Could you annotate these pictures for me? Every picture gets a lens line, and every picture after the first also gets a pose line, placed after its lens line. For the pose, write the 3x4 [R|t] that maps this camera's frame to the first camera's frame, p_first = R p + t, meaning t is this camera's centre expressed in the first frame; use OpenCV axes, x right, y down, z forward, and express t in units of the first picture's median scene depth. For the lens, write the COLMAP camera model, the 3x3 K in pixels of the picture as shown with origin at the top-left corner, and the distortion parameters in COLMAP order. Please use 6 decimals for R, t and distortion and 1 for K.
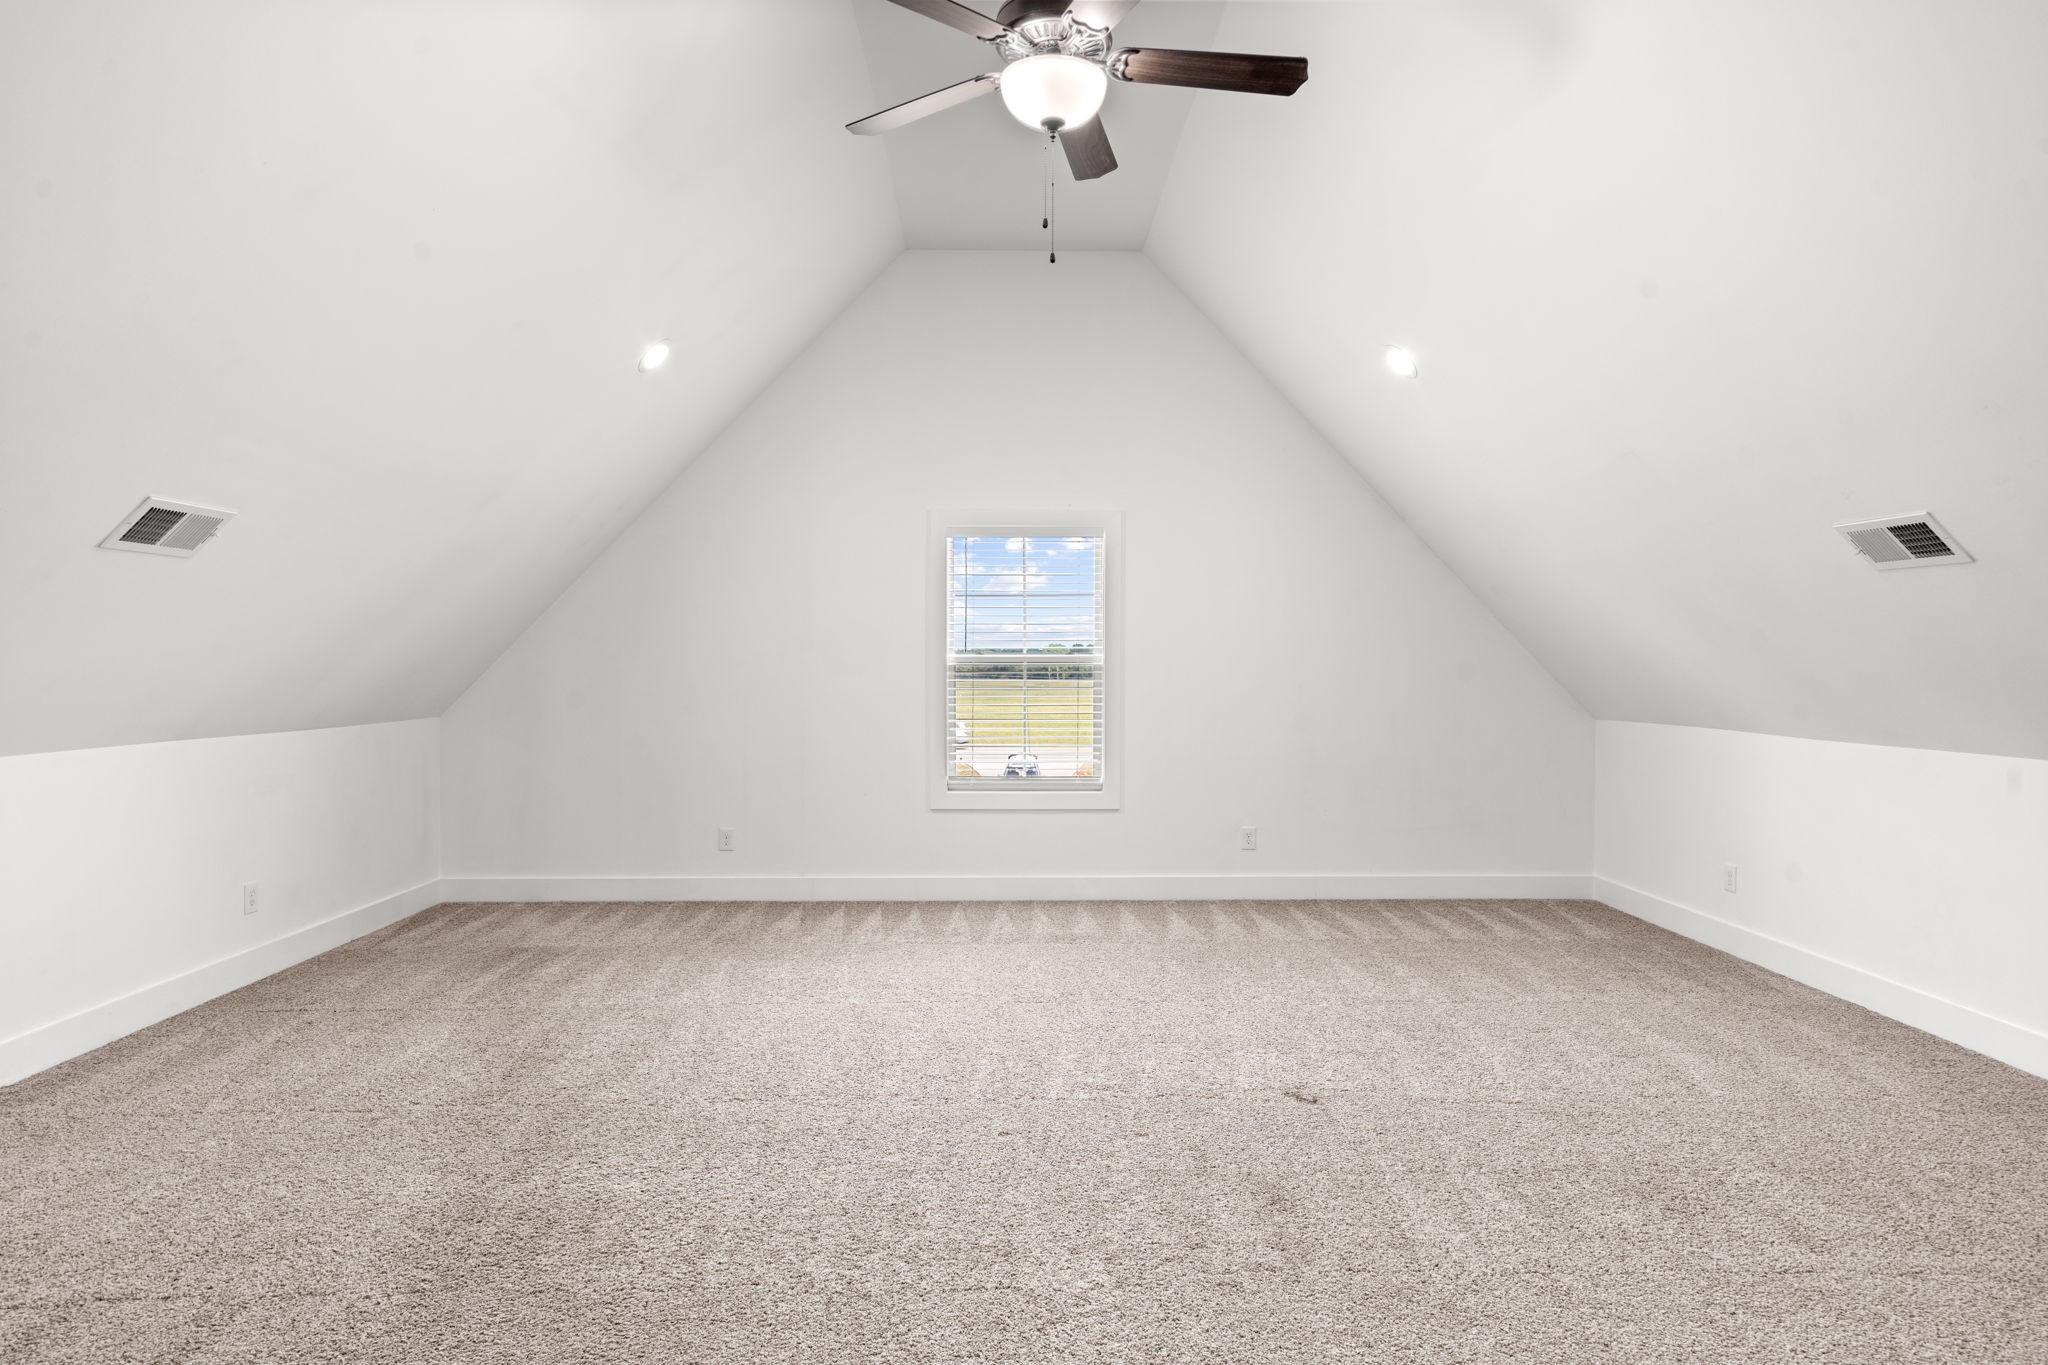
lens RADIAL K [[1106.6, 0, 1007.0], [0, 1106.6, 661.9], [0, 0, 1]] dist [0.007174, 0.002899]
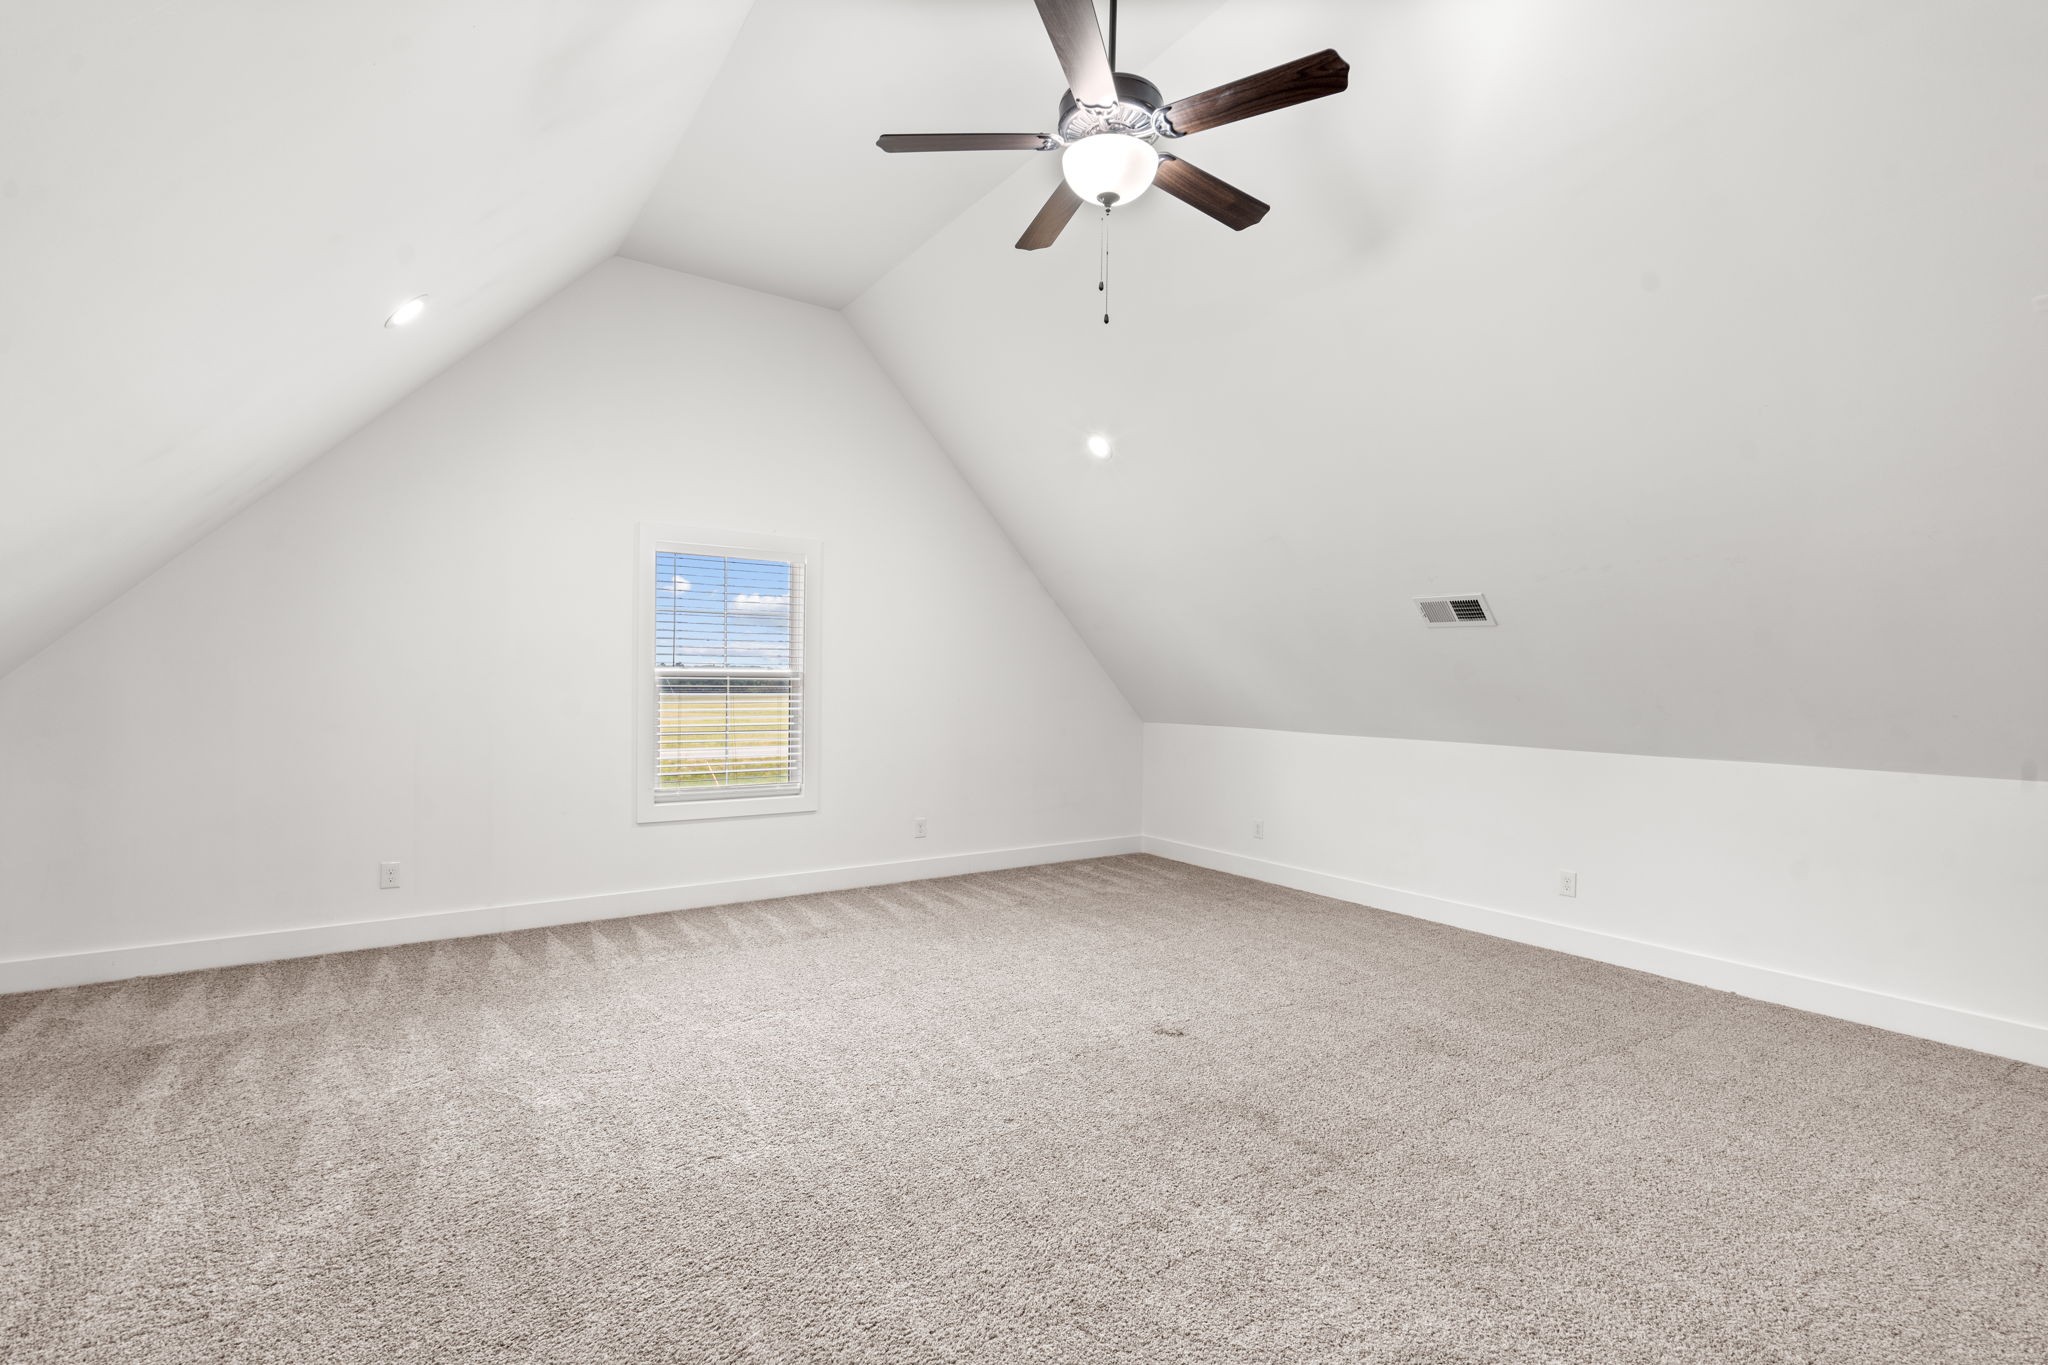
lens RADIAL K [[921.6, 0, 1022.1], [0, 921.6, 672.2], [0, 0, 1]] dist [0.000347, 0.000442]
pose [[0.838973, 0.014600, 0.543977, -0.275835], [-0.012615, 0.999893, -0.007380, -0.000719], [-0.544027, -0.000671, 0.839067, 0.140711]]
